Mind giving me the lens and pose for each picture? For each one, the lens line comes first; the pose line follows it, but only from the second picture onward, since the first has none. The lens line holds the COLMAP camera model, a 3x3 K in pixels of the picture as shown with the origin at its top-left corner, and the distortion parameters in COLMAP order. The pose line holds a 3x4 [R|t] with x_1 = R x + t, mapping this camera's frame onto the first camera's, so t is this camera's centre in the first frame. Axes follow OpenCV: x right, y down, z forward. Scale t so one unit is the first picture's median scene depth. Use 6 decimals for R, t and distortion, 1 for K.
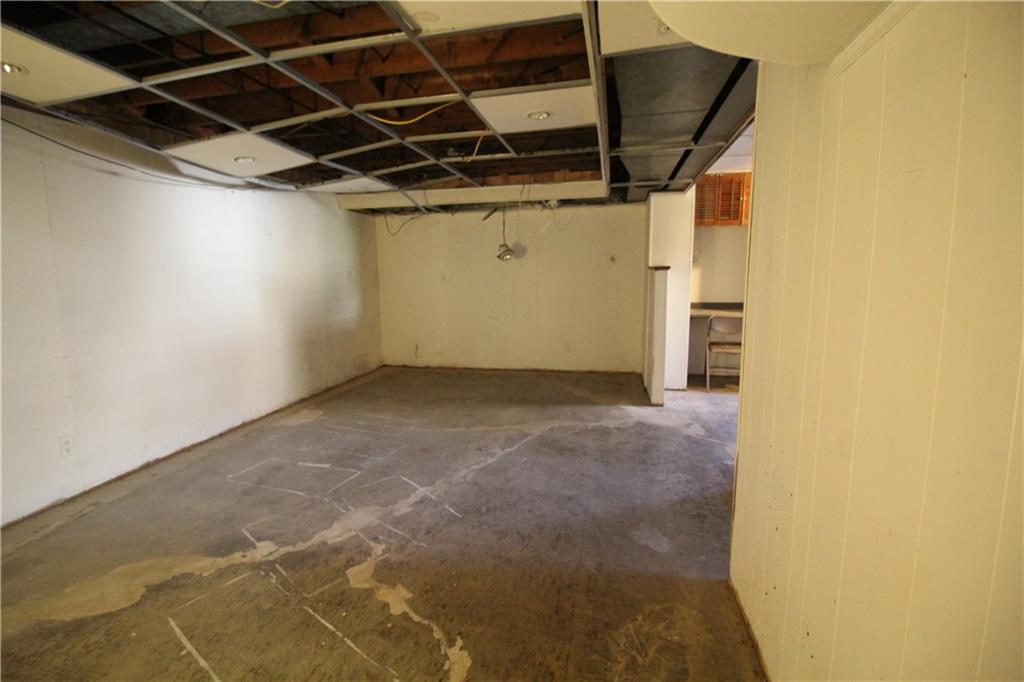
lens RADIAL K [[474.0, 0, 508.3], [0, 474.0, 342.1], [0, 0, 1]] dist [-0.010545, -0.004402]
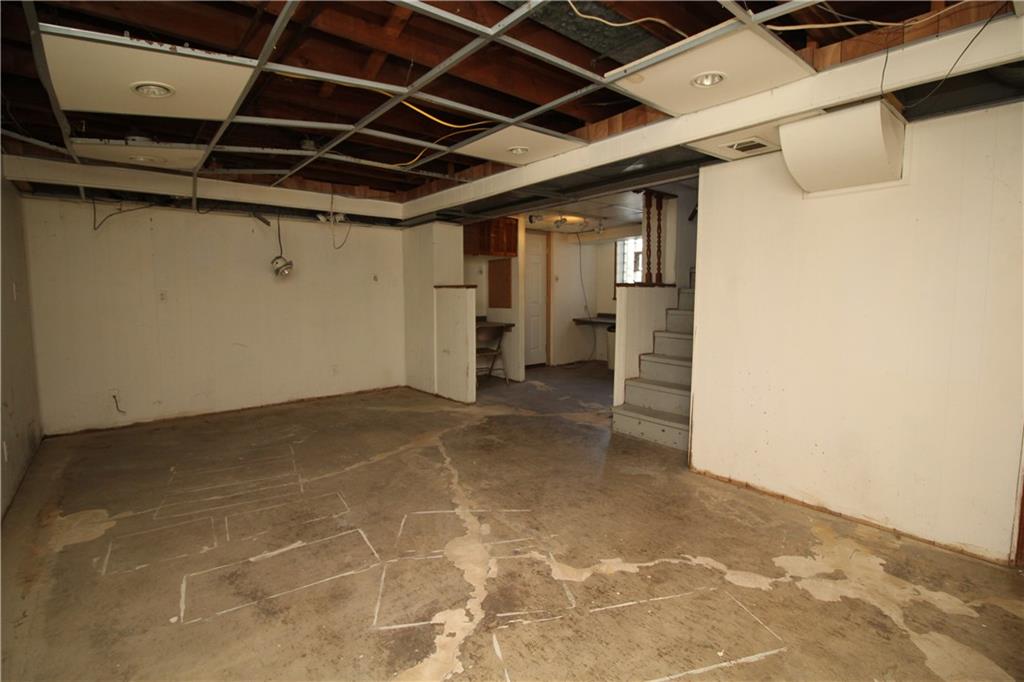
lens RADIAL K [[474.0, 0, 511.4], [0, 474.0, 338.9], [0, 0, 1]] dist [-0.010545, -0.004402]
pose [[0.605740, -0.064367, 0.793055, -0.769716], [0.115895, 0.993230, -0.007907, -0.005945], [-0.787177, 0.096701, 0.609099, 0.289204]]
